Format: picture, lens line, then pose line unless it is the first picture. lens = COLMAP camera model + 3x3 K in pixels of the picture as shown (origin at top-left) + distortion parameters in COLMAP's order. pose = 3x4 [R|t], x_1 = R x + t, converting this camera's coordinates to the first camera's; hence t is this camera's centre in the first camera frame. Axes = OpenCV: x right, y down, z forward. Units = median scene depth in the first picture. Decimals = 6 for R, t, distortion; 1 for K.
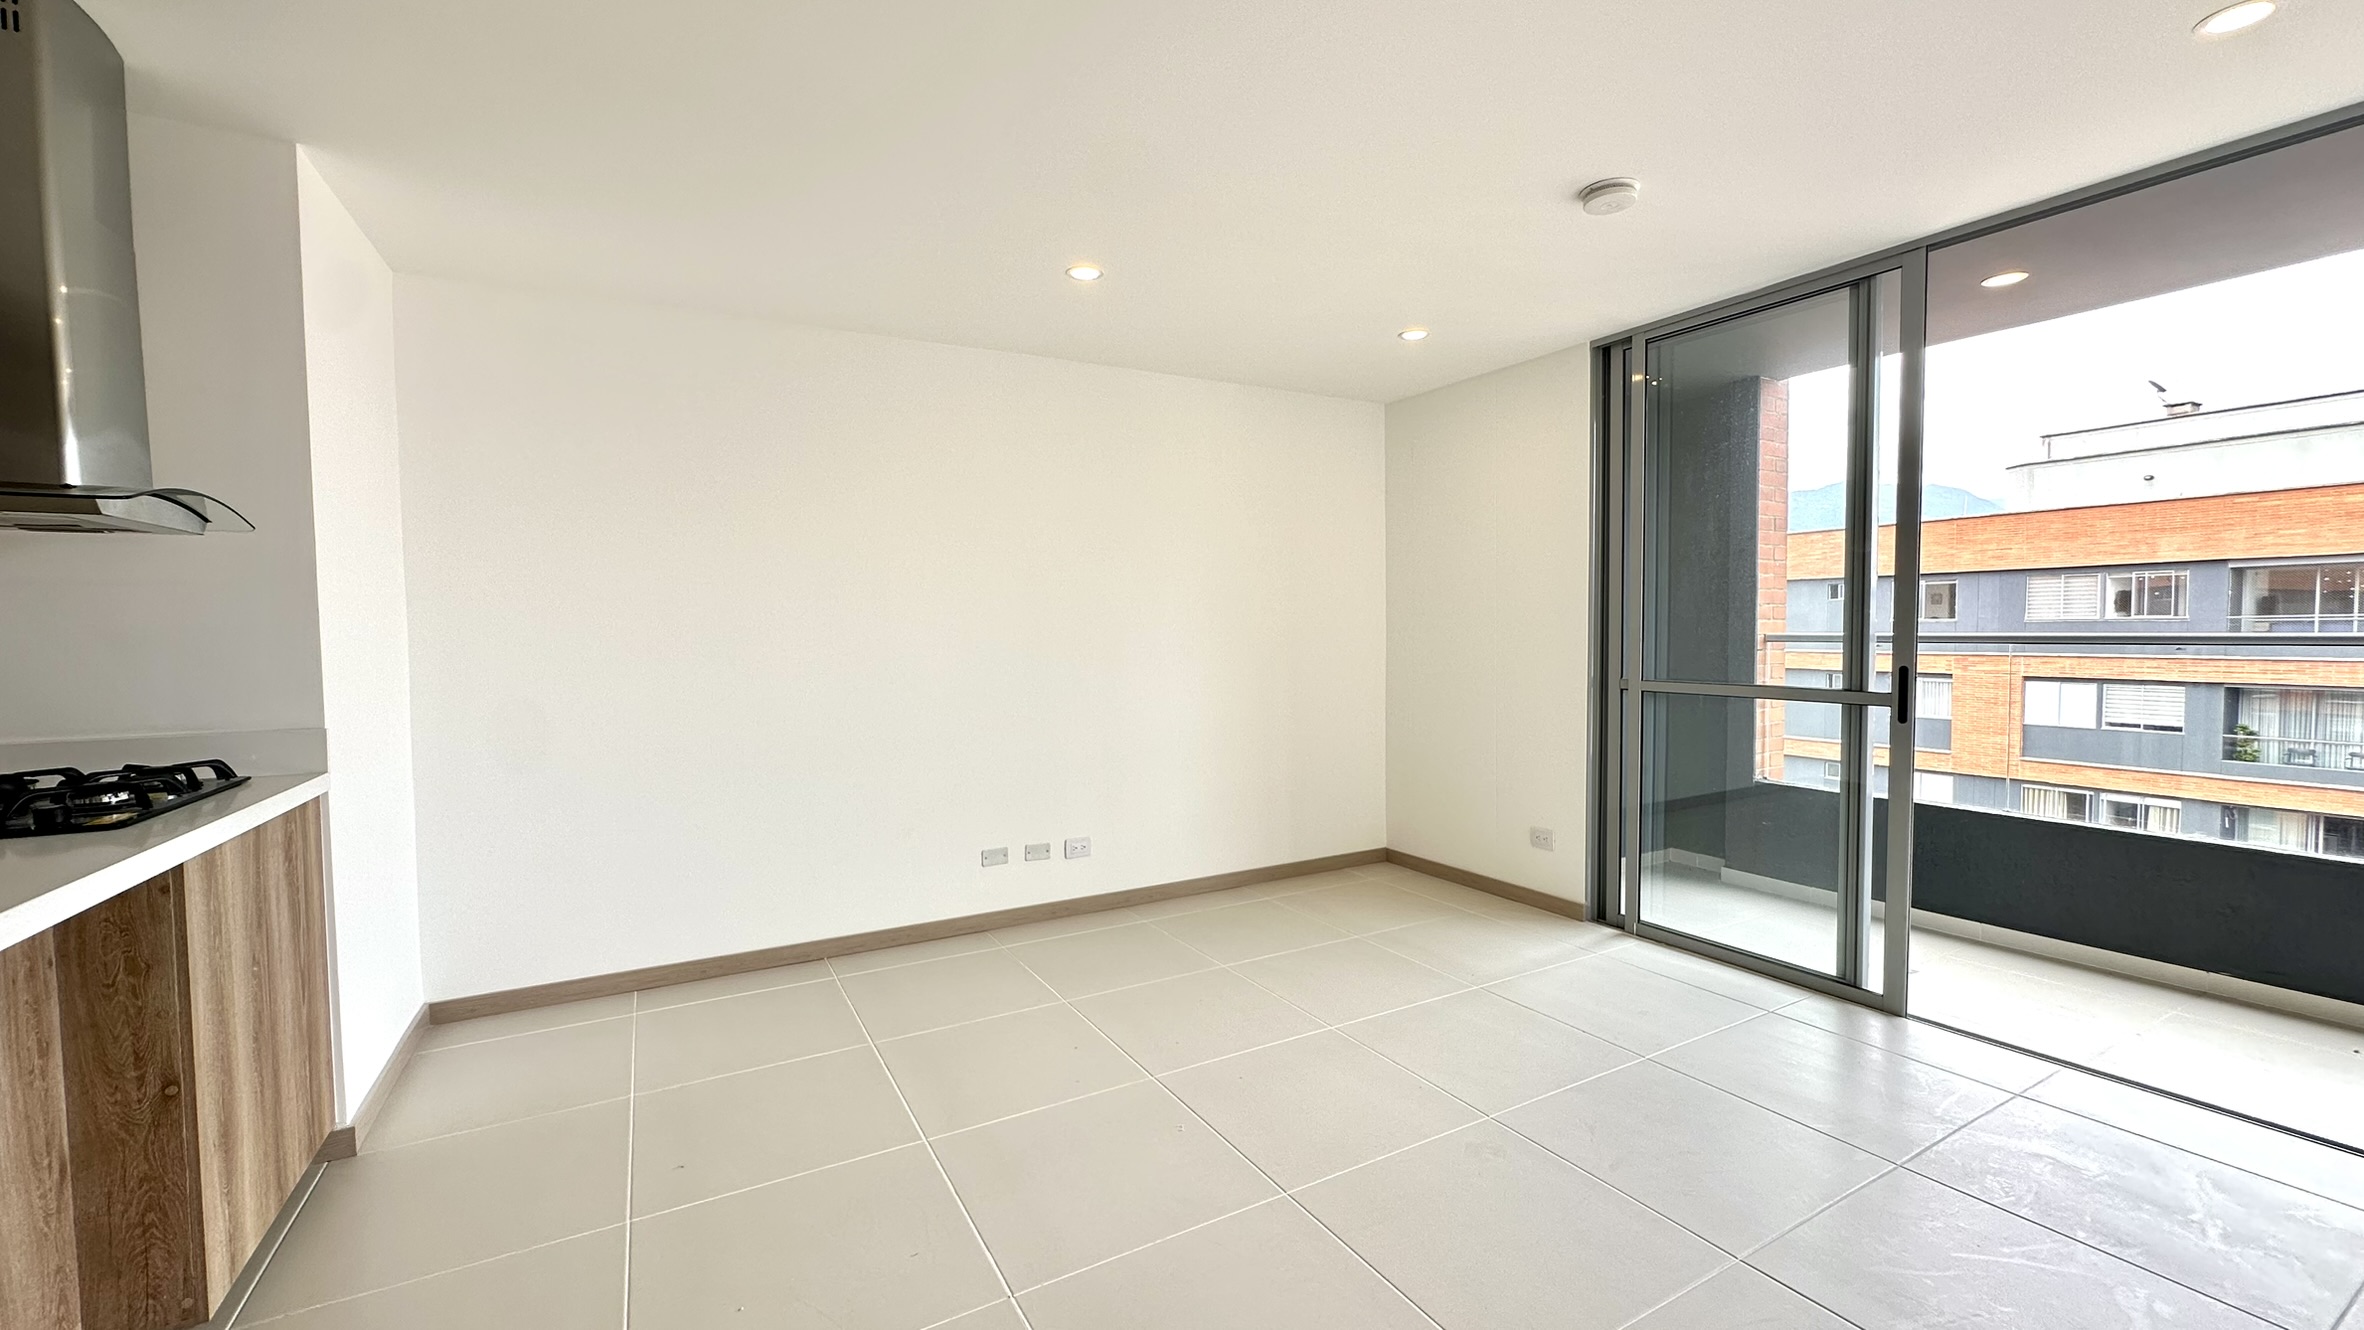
lens RADIAL K [[950.6, 0, 1177.0], [0, 950.6, 668.9], [0, 0, 1]] dist [0.000838, 0.000351]
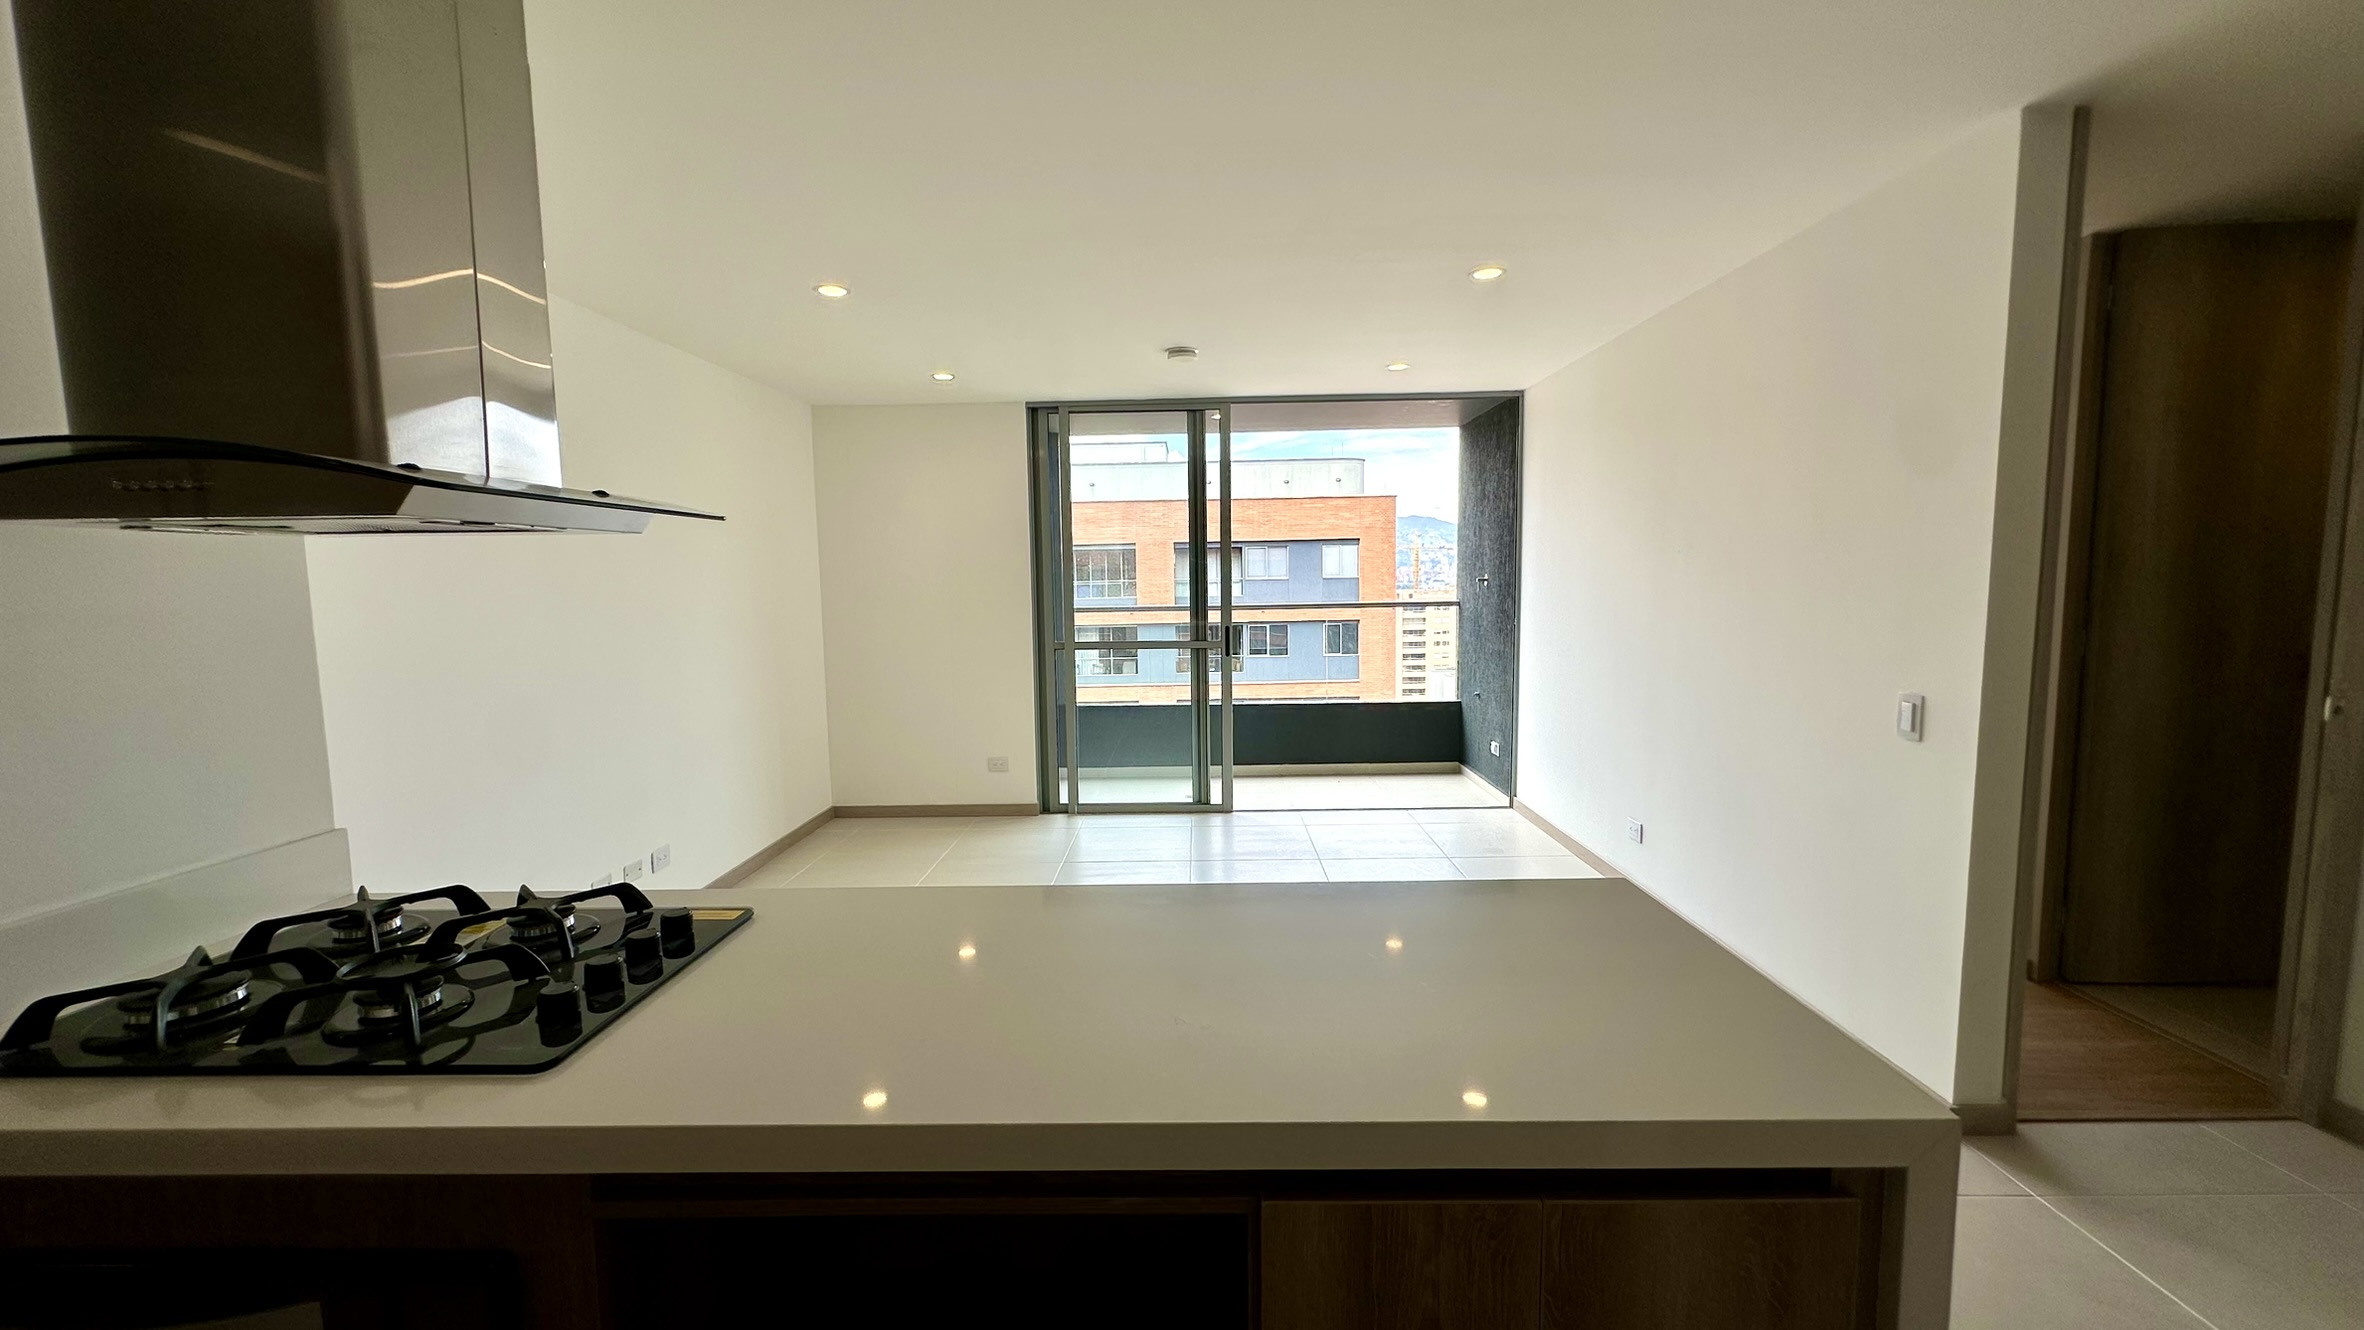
lens RADIAL K [[950.6, 0, 1186.3], [0, 950.6, 659.5], [0, 0, 1]] dist [0.000838, 0.000351]
pose [[0.511943, -0.073934, 0.855832, -0.685517], [0.051675, 0.997136, 0.055230, -0.033071], [-0.857464, 0.015950, 0.514297, 0.086532]]
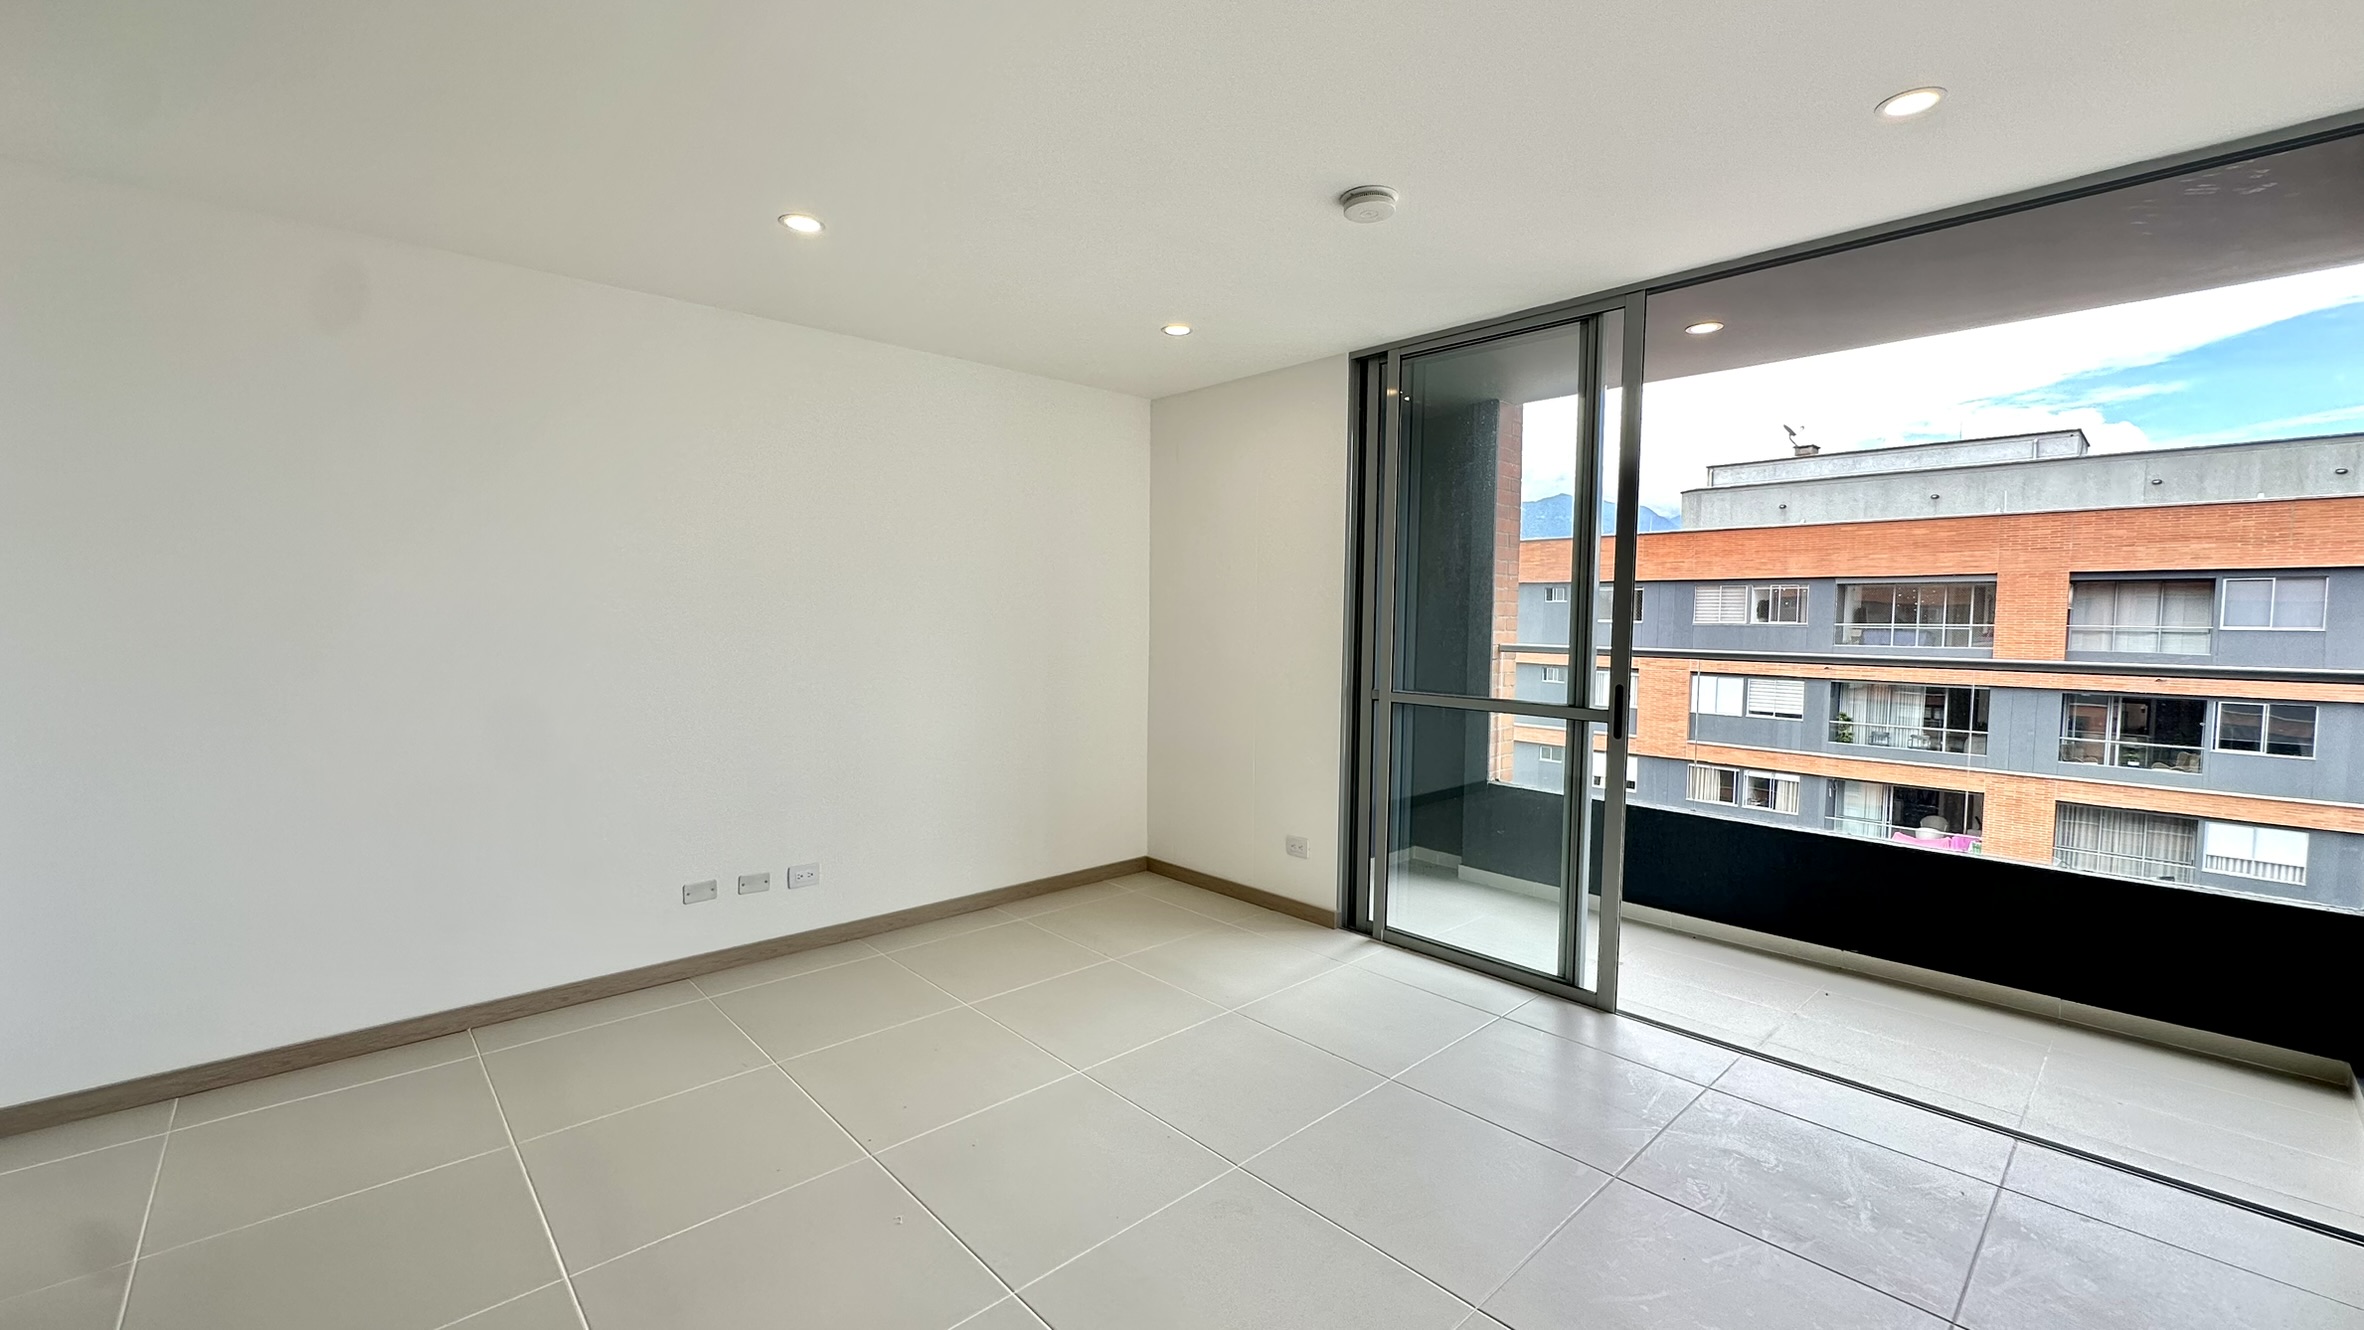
lens RADIAL K [[950.6, 0, 1174.7], [0, 950.6, 666.4], [0, 0, 1]] dist [0.000838, 0.000351]
pose [[0.973269, 0.009535, 0.229471, 0.029243], [-0.012244, 0.999871, 0.010389, -0.022343], [-0.229342, -0.012921, 0.973260, 0.063967]]
